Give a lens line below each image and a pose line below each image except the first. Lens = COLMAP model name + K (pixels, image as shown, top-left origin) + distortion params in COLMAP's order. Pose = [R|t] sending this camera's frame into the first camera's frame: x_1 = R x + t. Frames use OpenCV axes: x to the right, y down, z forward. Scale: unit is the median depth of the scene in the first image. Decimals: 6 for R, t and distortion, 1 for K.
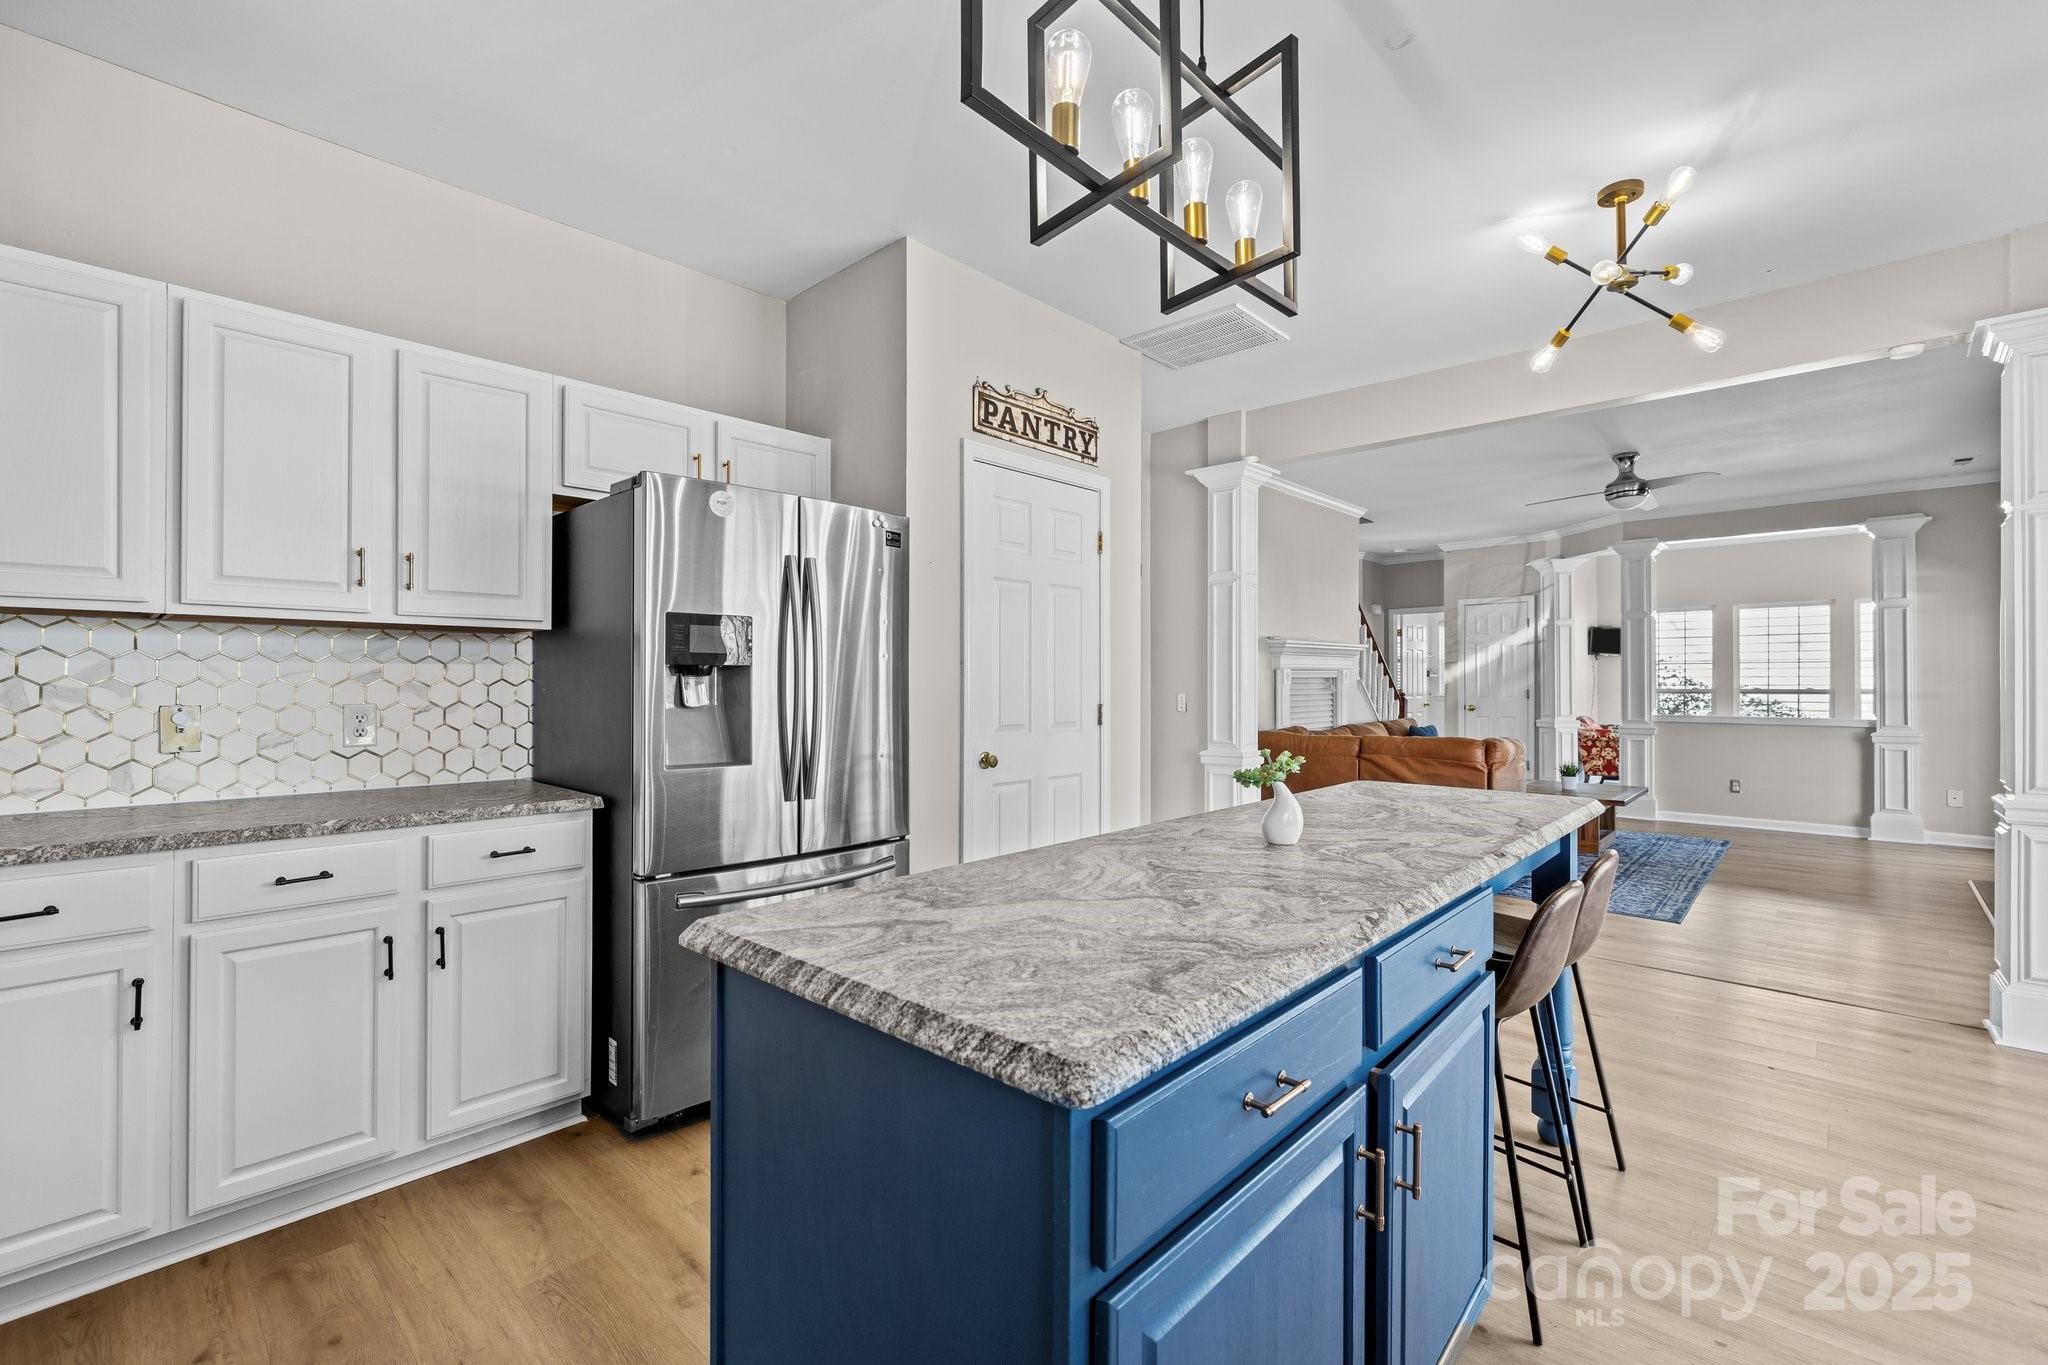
lens RADIAL K [[890.1, 0, 1011.5], [0, 890.1, 682.1], [0, 0, 1]] dist [0.002496, 0.000115]
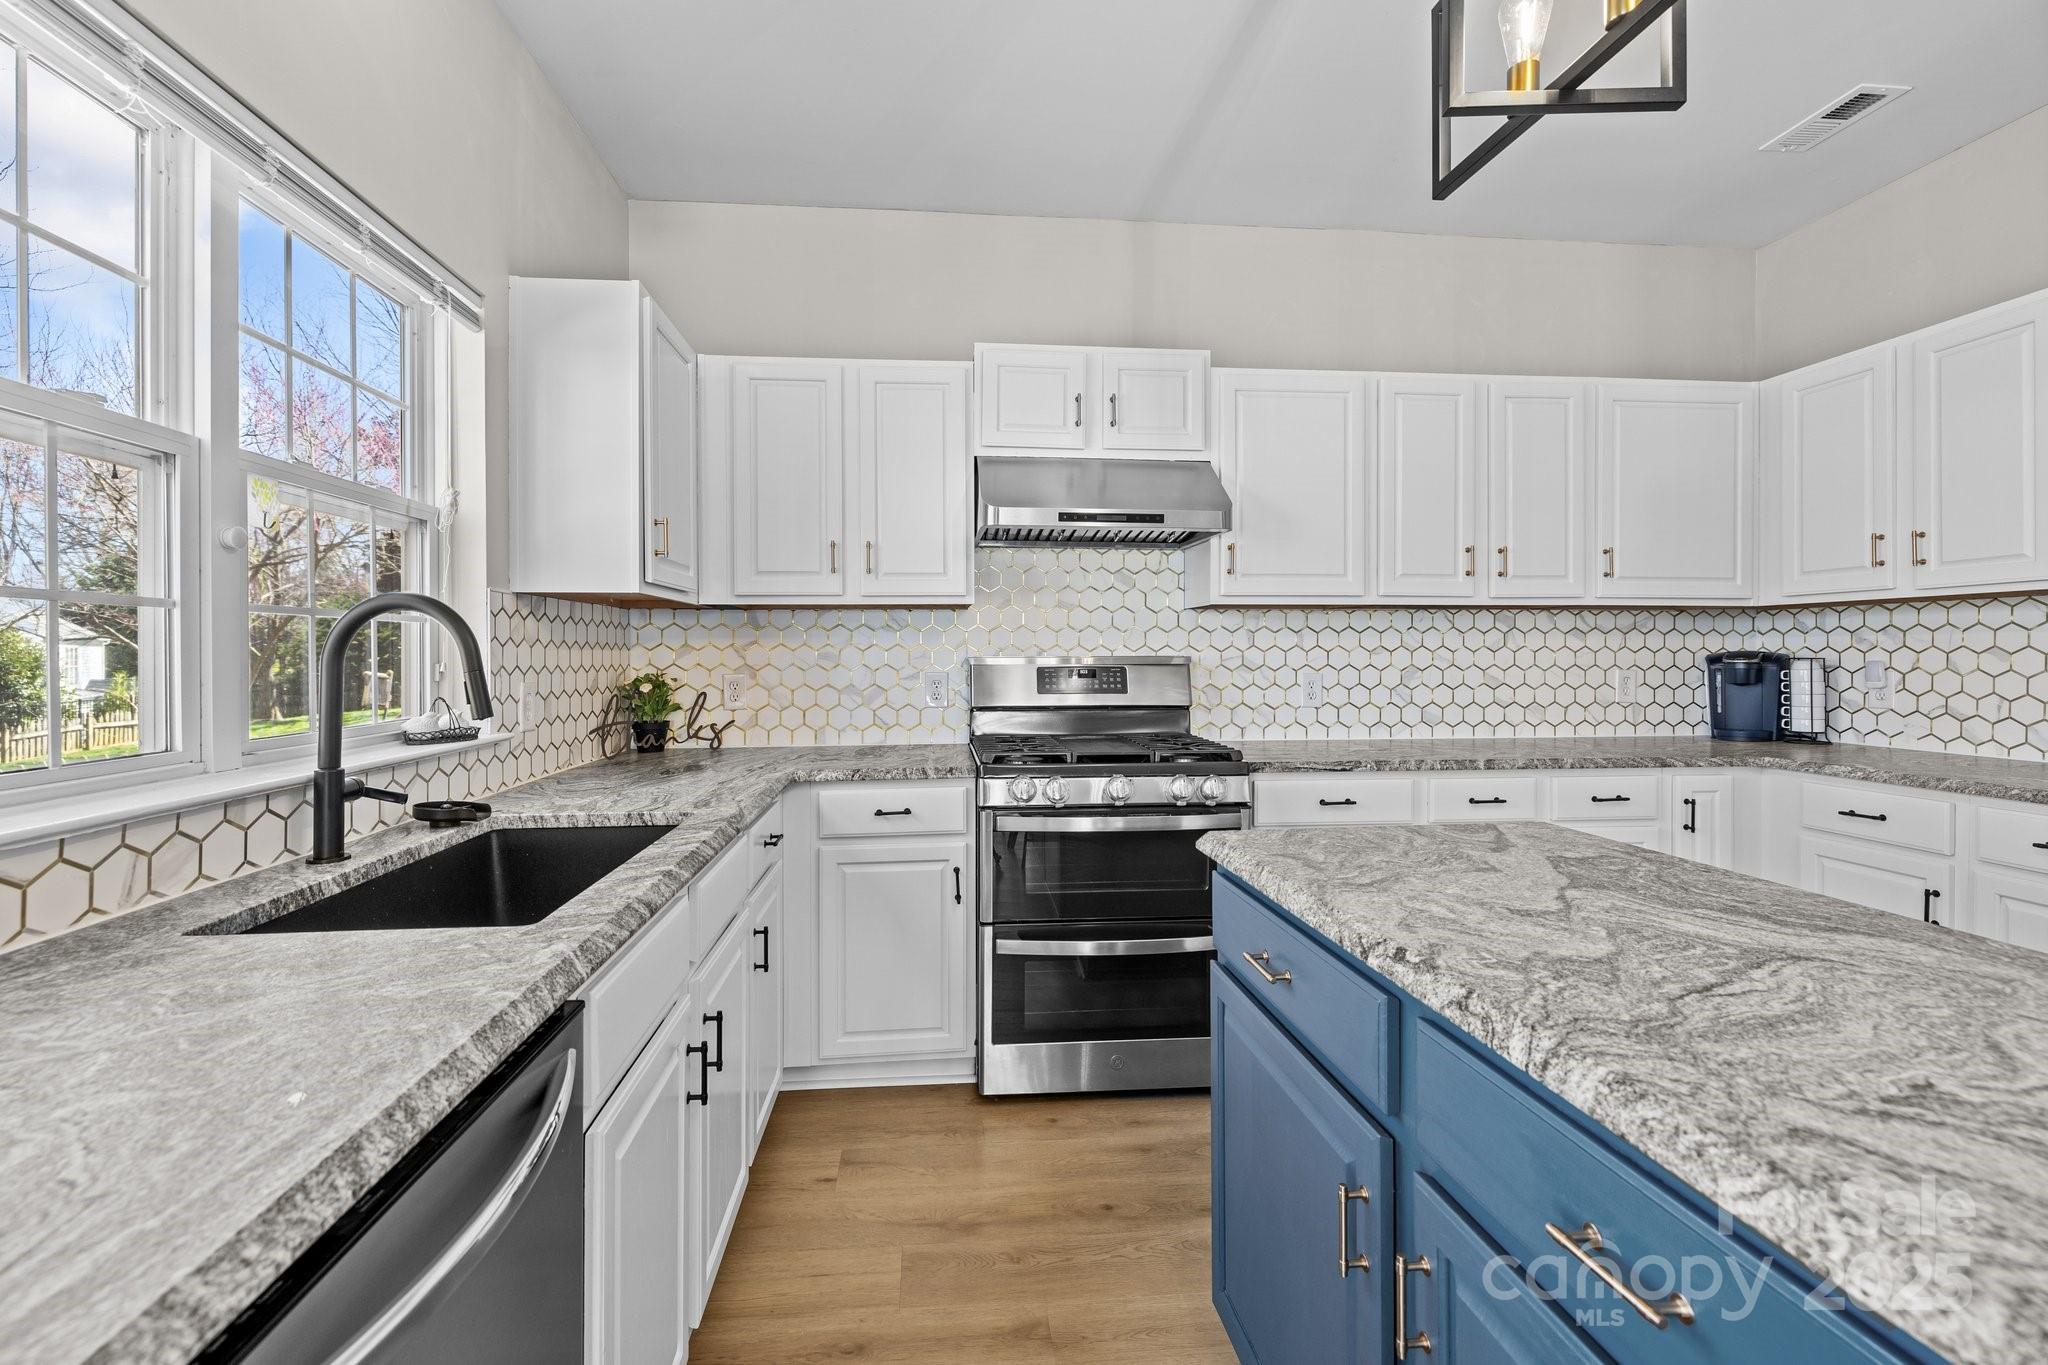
lens RADIAL K [[878.9, 0, 999.6], [0, 878.9, 653.1], [0, 0, 1]] dist [-0.000398, -0.000081]
pose [[-0.667557, -0.001051, -0.744558, 0.238287], [0.002308, 0.999991, -0.003481, 0.000960], [0.744555, -0.004042, -0.667548, 0.249863]]
